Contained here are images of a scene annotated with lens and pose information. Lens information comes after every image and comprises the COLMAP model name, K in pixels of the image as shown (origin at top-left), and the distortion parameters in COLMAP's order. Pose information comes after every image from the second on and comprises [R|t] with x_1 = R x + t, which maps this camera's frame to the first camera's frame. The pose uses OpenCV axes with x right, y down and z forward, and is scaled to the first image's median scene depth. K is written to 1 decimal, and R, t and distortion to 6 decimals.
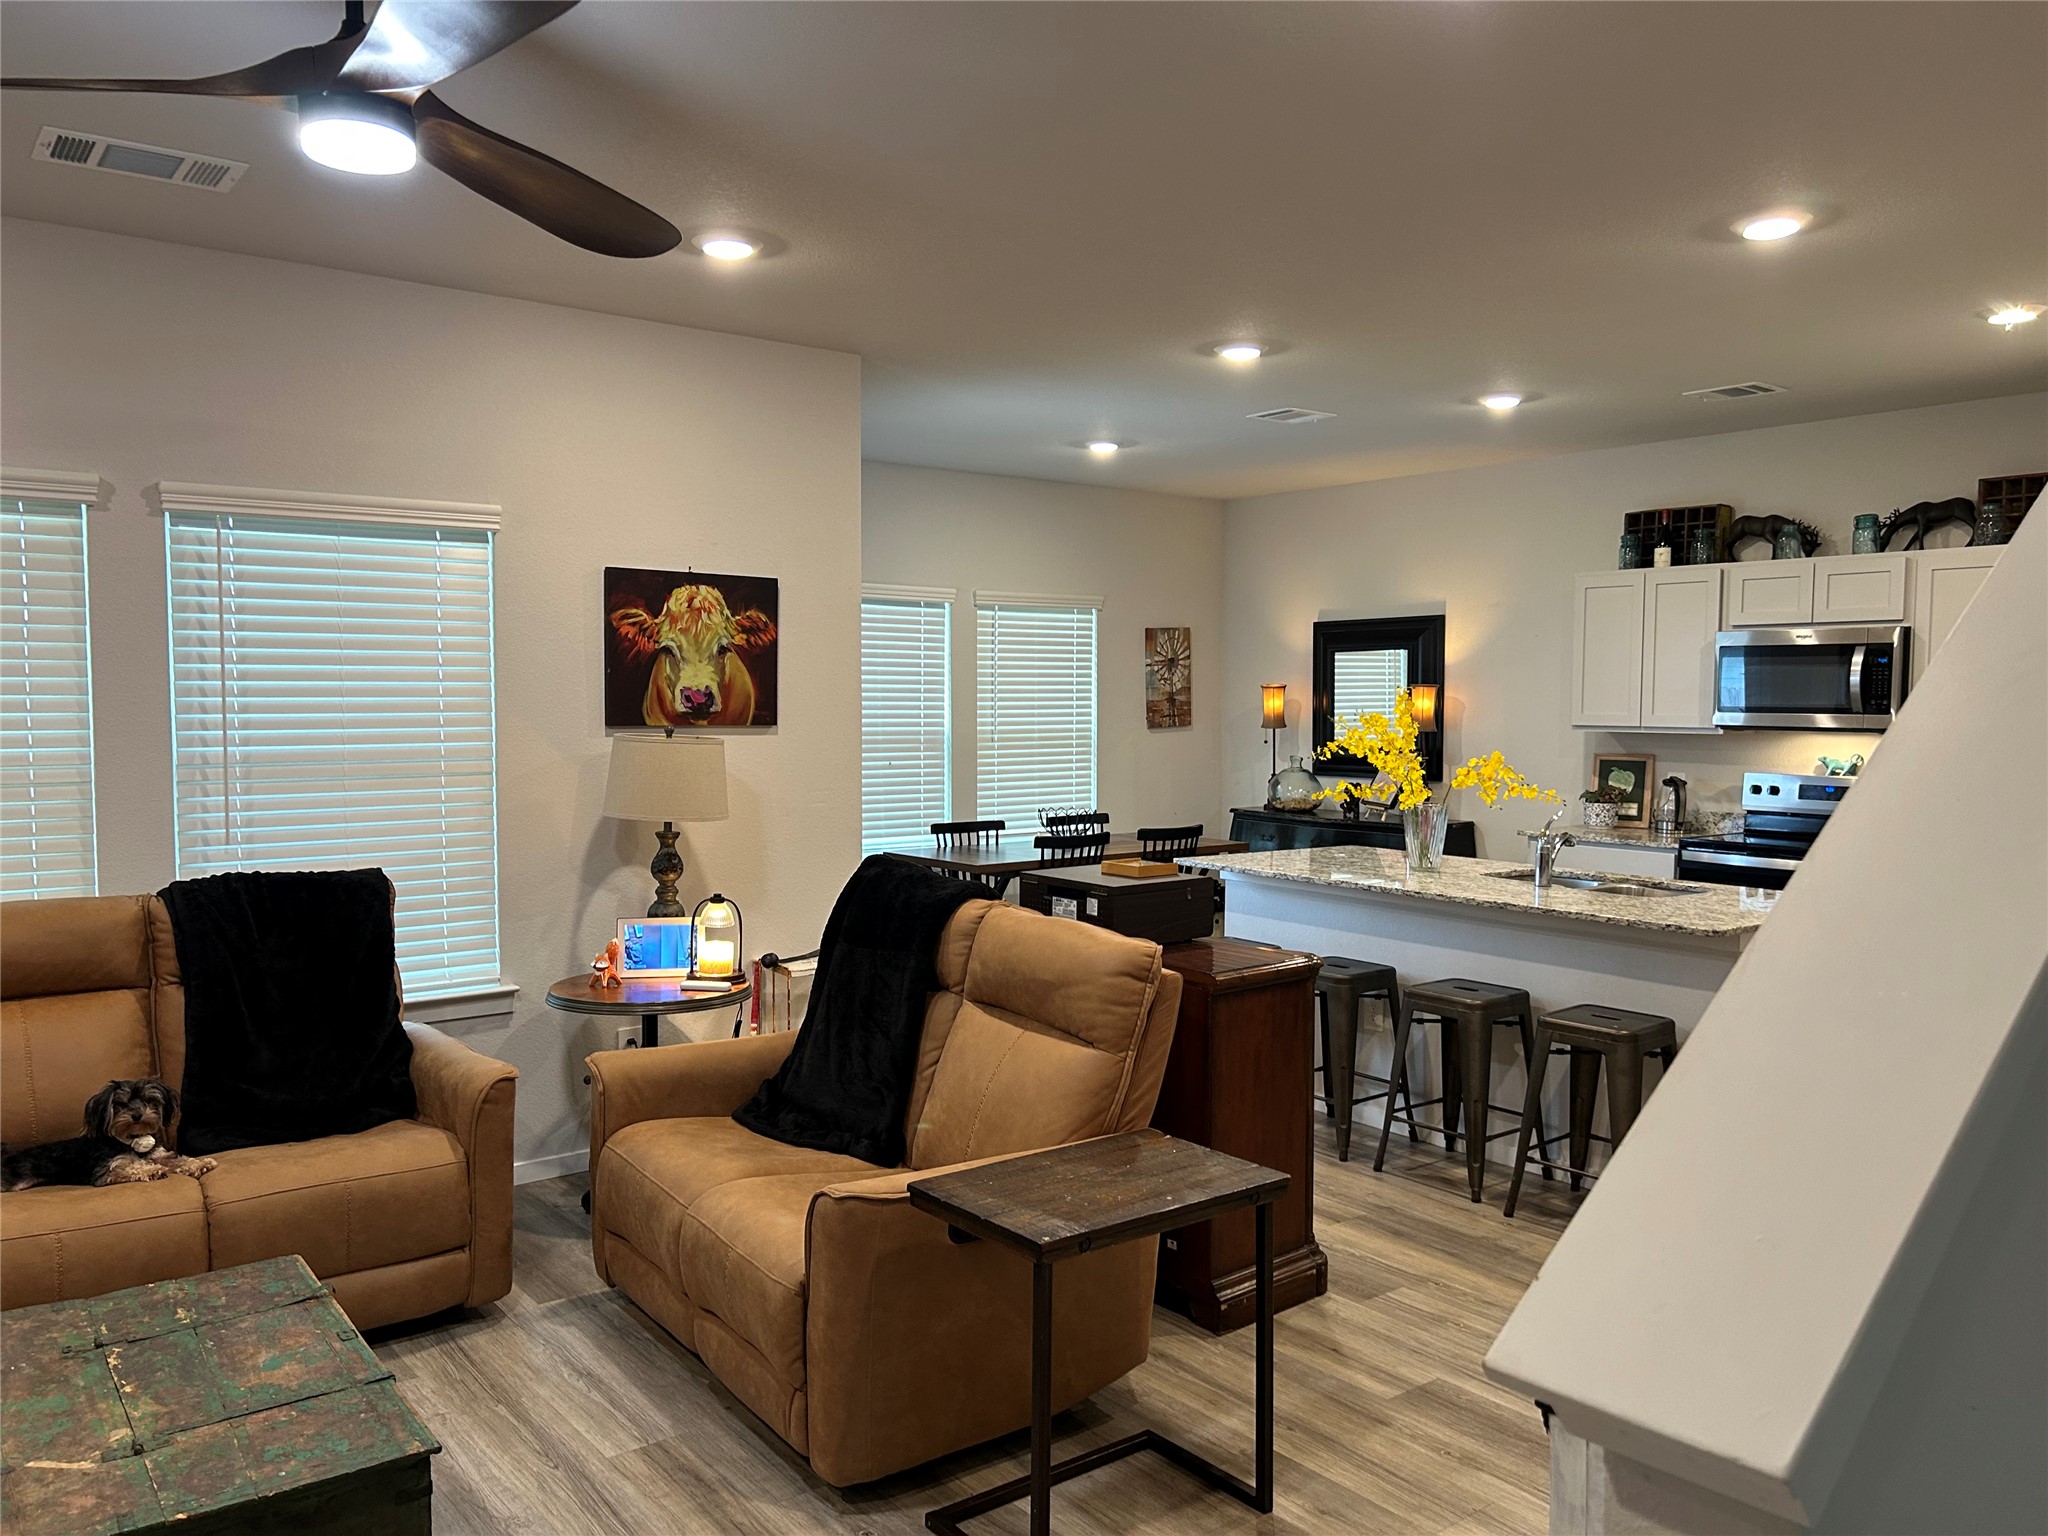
lens RADIAL K [[1498.5, 0, 1003.6], [0, 1498.5, 784.2], [0, 0, 1]] dist [0.065638, -0.079447]
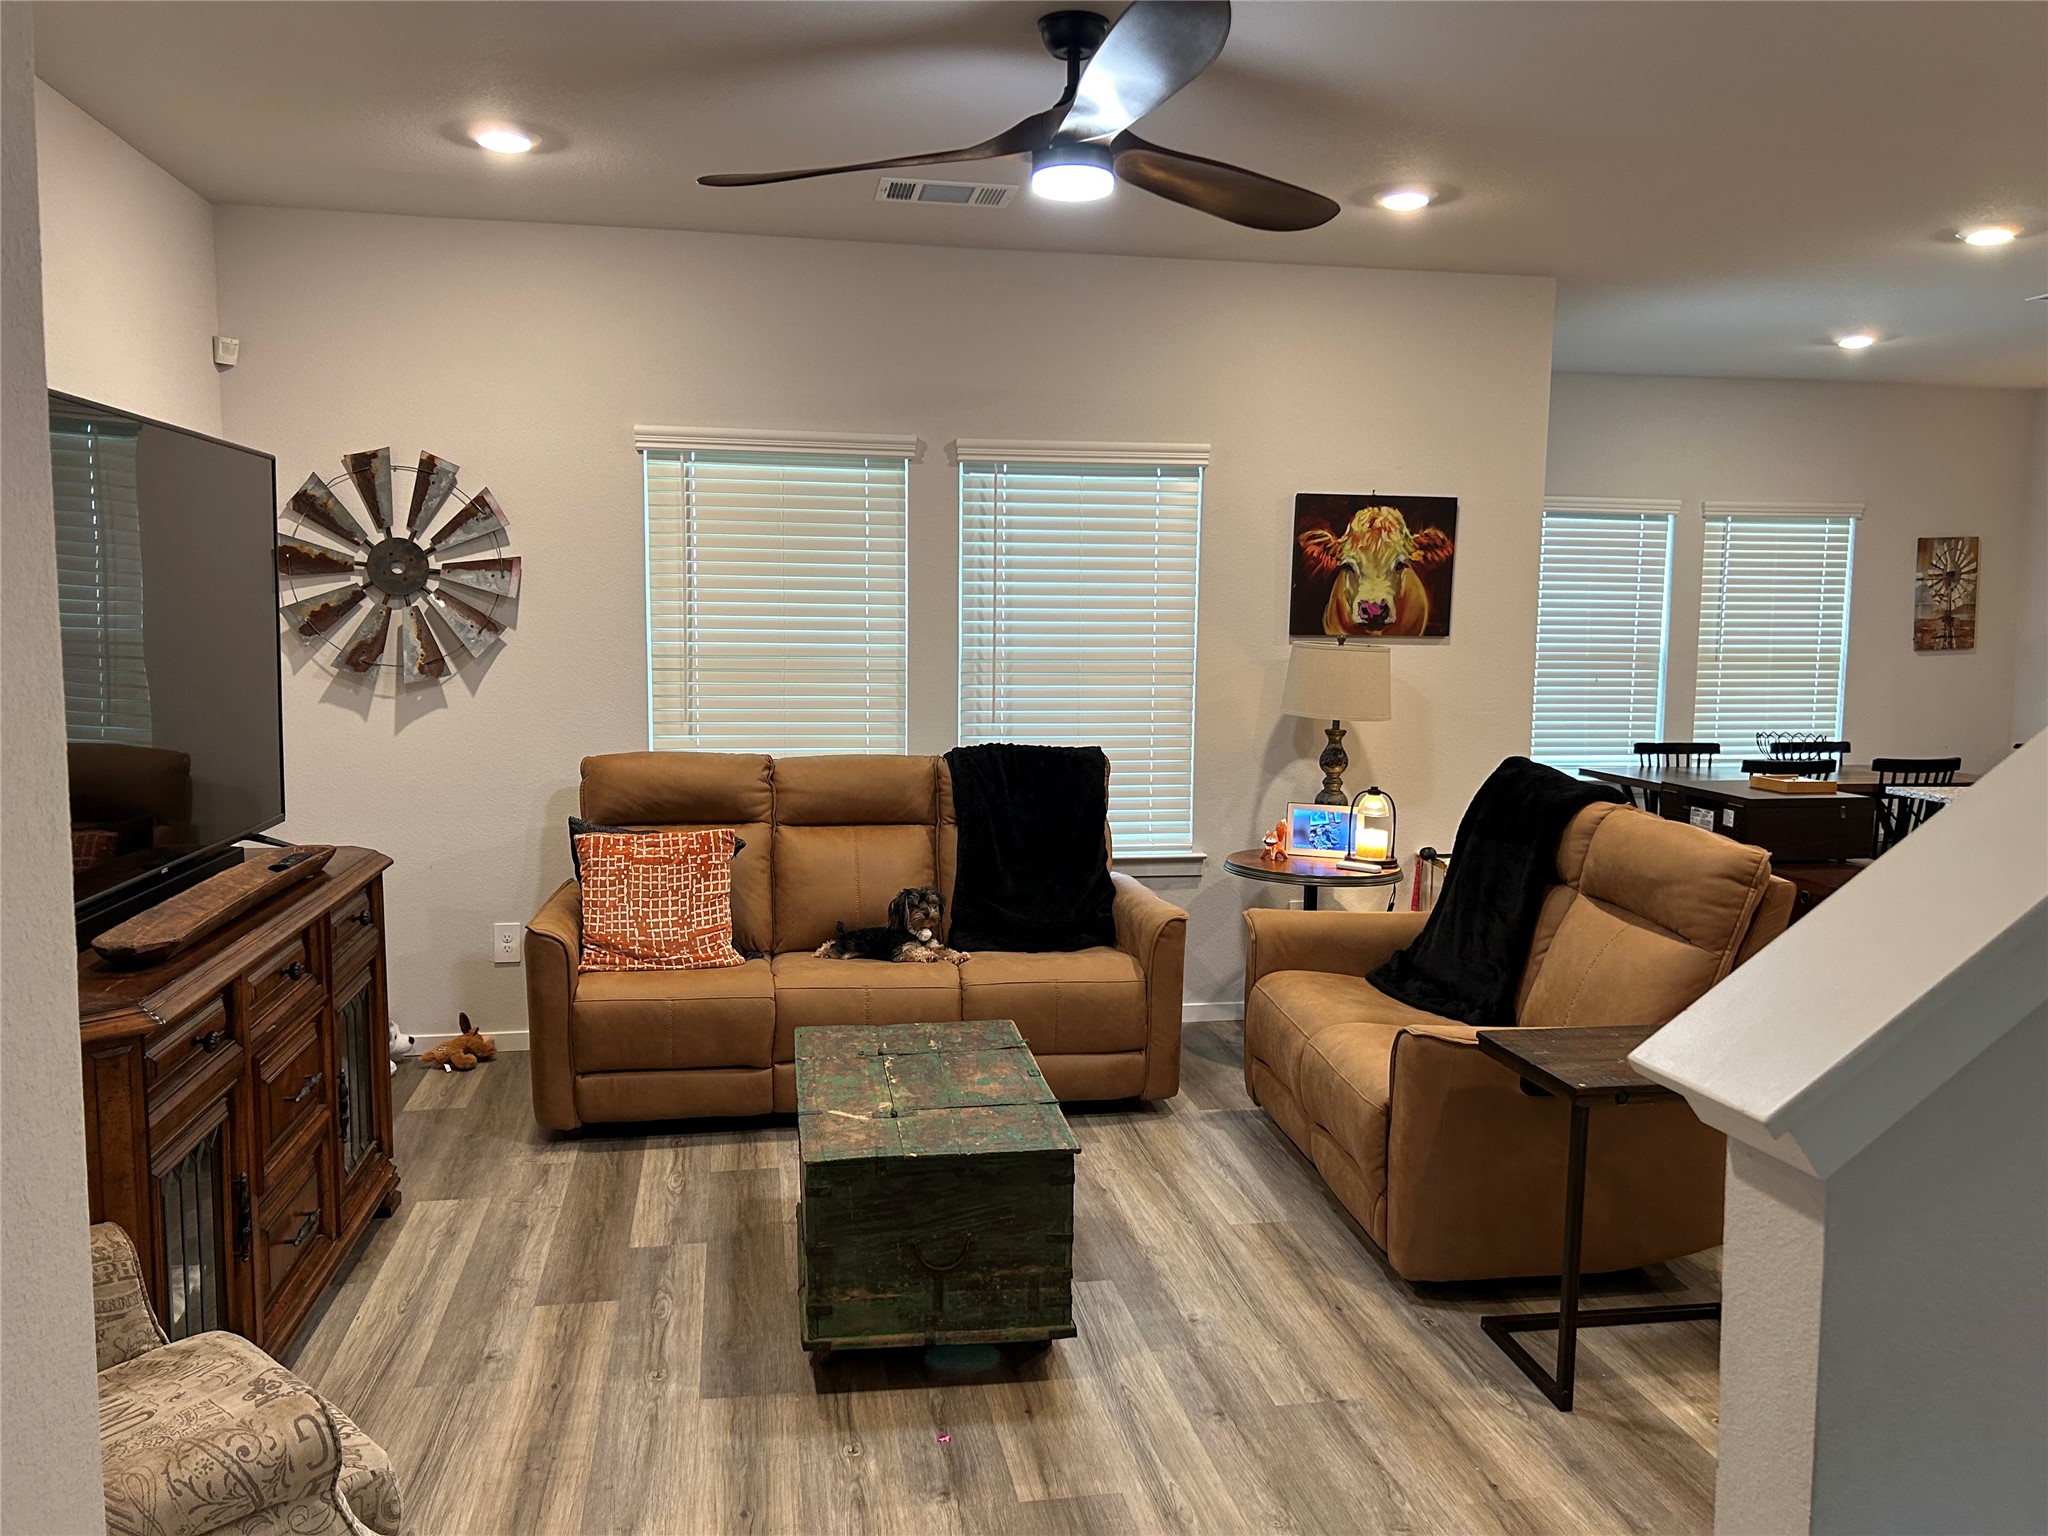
lens RADIAL K [[1493.2, 0, 1024.0], [0, 1493.2, 768.0], [0, 0, 1]] dist [0.091952, -0.119610]
pose [[0.885240, 0.057579, -0.461556, 0.084263], [-0.037820, 0.997933, 0.051956, 0.010389], [0.463594, -0.028538, 0.885588, -0.095869]]
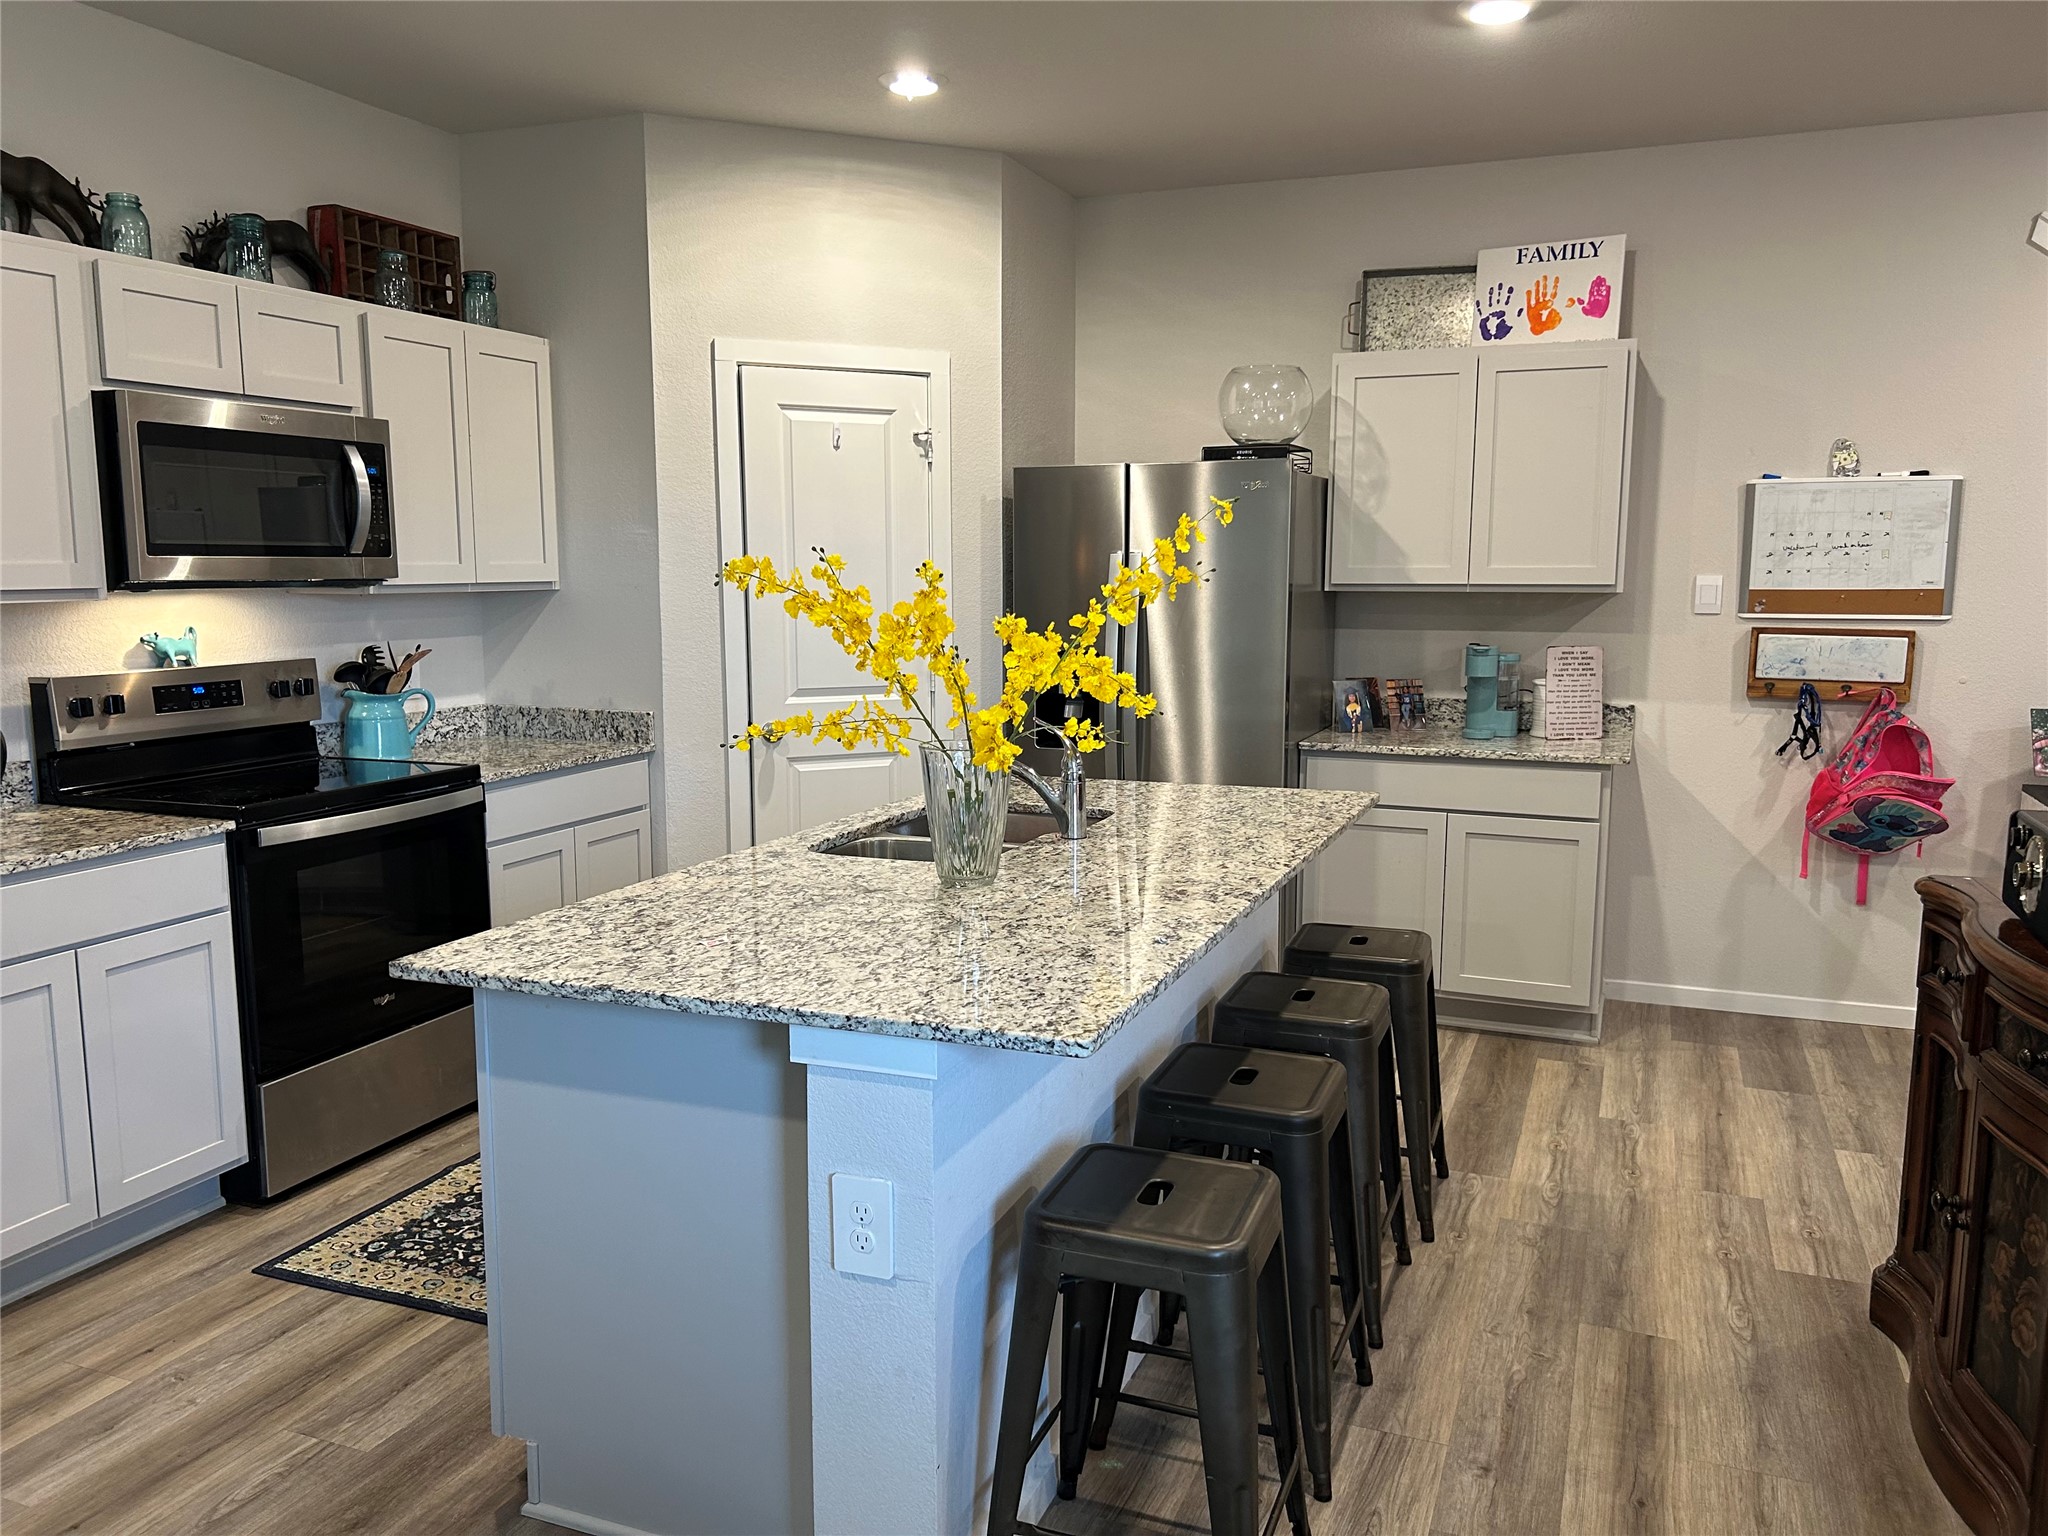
lens RADIAL K [[1564.4, 0, 1024.0], [0, 1564.4, 768.0], [0, 0, 1]] dist [0.008375, 0.002186]
pose [[-0.506065, -0.119262, 0.854210, -0.159391], [0.047959, 0.984970, 0.165932, -0.064419], [-0.861161, 0.124940, -0.492739, 1.289522]]
